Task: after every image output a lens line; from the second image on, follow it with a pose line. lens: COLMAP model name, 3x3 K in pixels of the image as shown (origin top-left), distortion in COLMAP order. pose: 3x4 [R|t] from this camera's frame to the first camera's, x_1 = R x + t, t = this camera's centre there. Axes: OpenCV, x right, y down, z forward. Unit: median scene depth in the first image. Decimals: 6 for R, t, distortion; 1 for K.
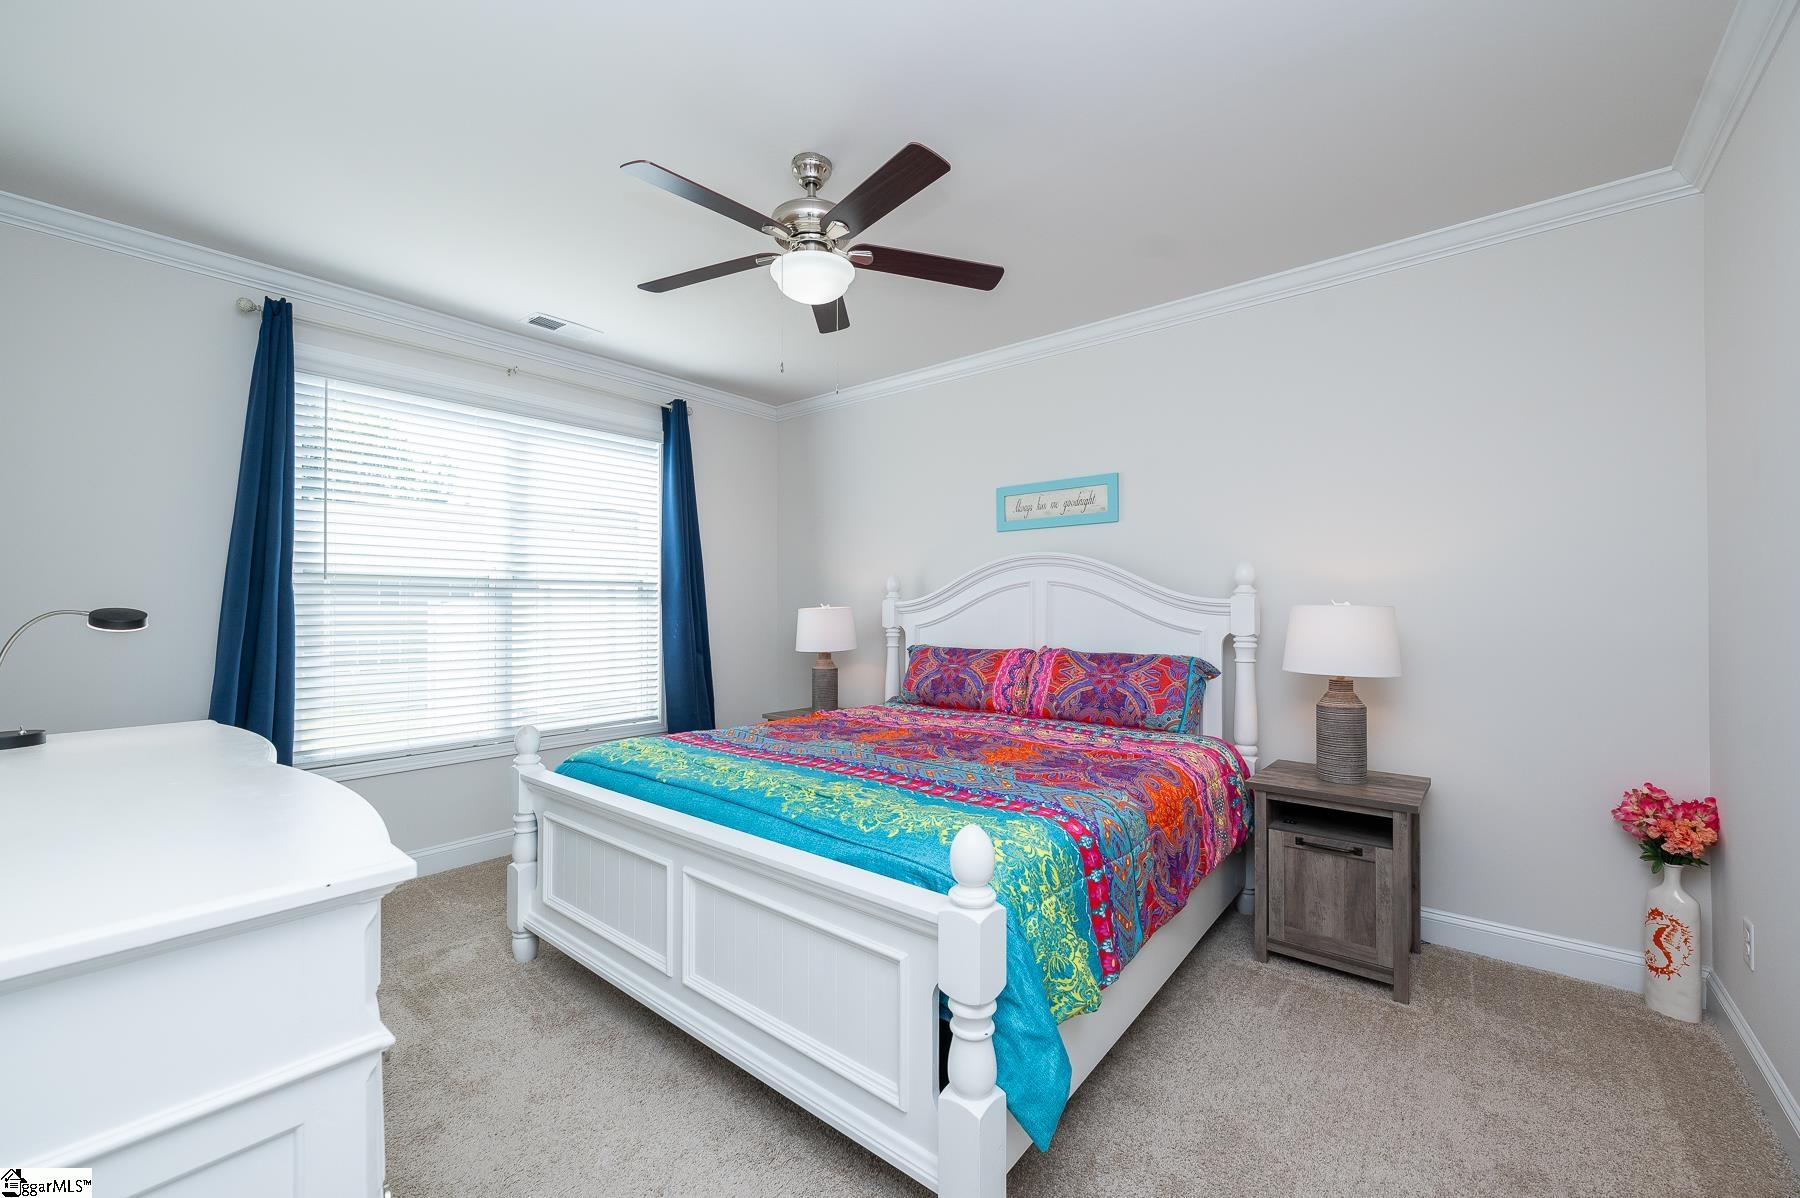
lens RADIAL K [[700.1, 0, 900.0], [0, 700.1, 599.0], [0, 0, 1]] dist [-0.001245, -0.000083]
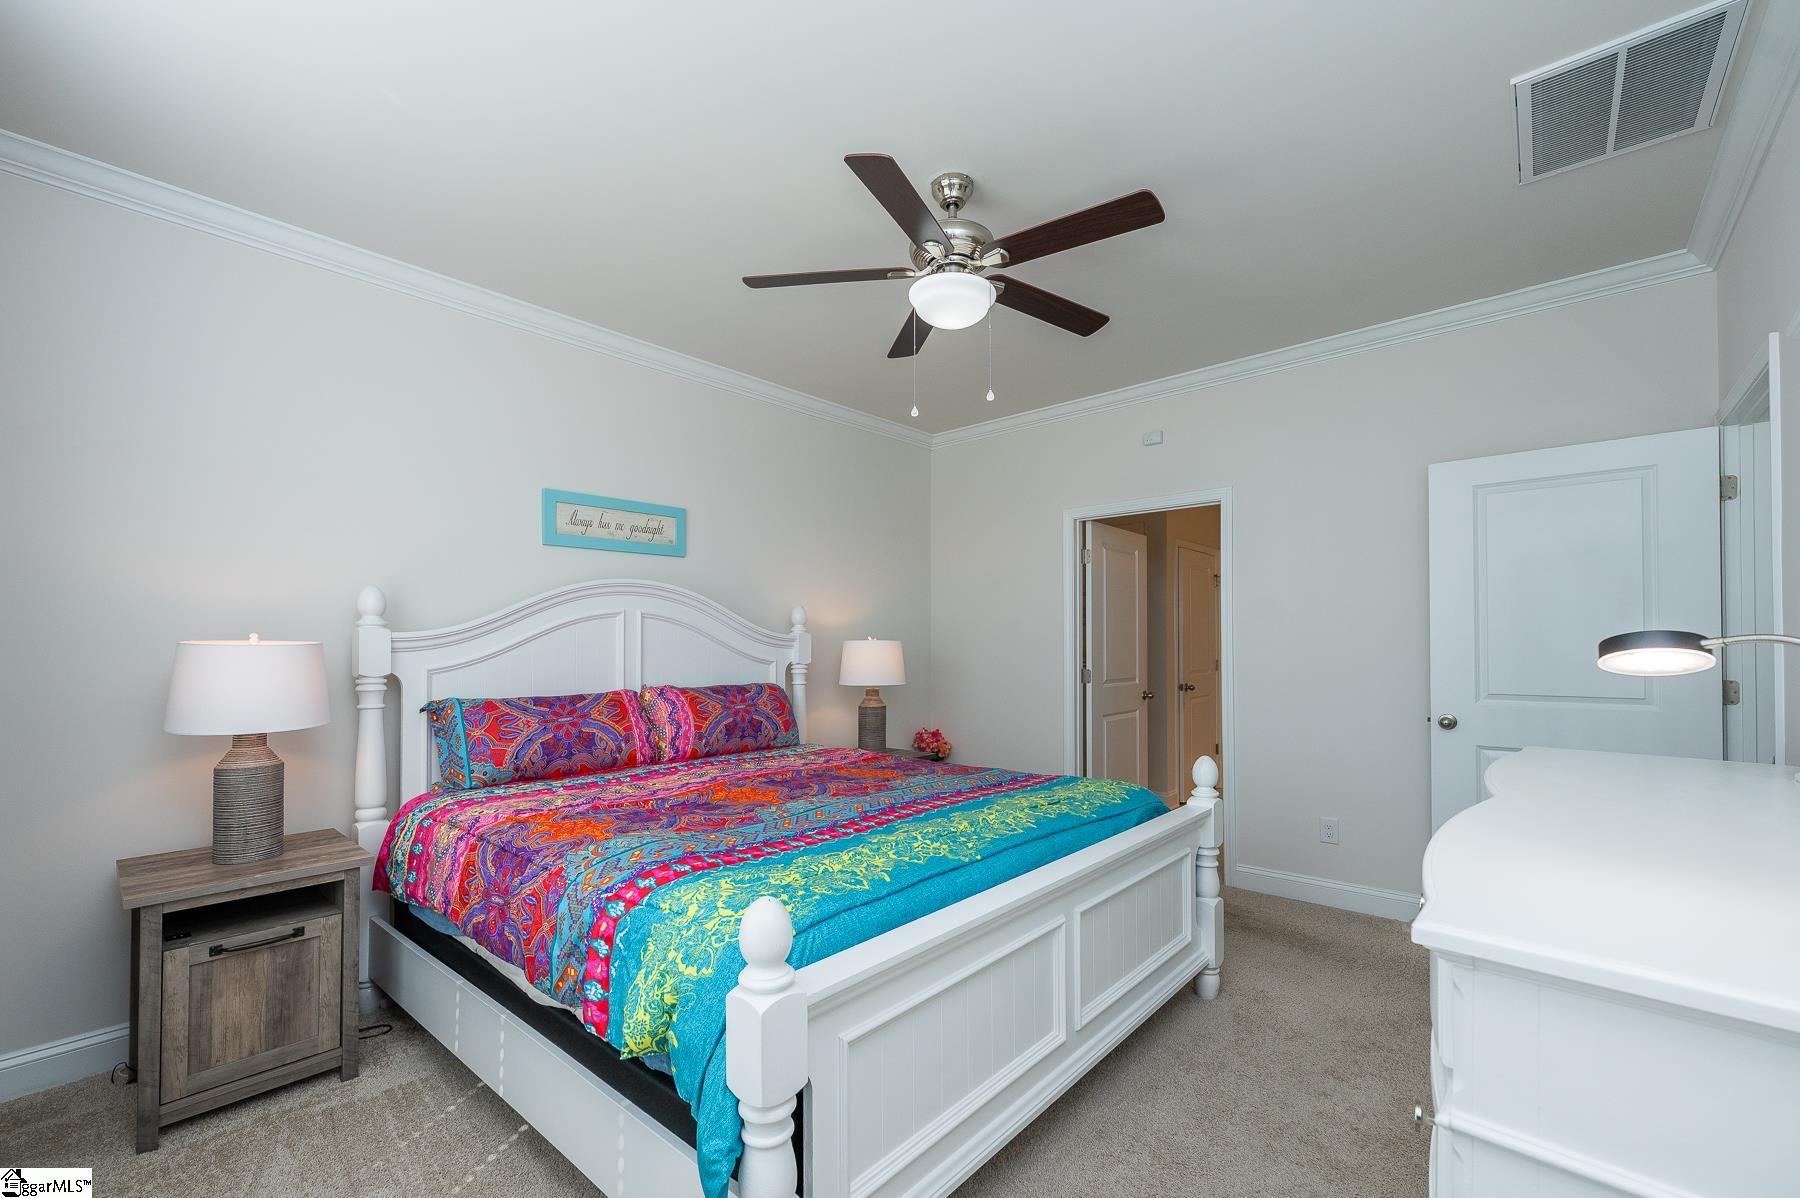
lens RADIAL K [[792.0, 0, 900.0], [0, 792.0, 599.0], [0, 0, 1]] dist [0.000115, -0.000207]
pose [[0.031751, 0.056202, 0.997914, -0.783339], [-0.009905, 0.998386, -0.055913, 0.010479], [-0.999447, -0.008109, 0.032257, 0.624182]]
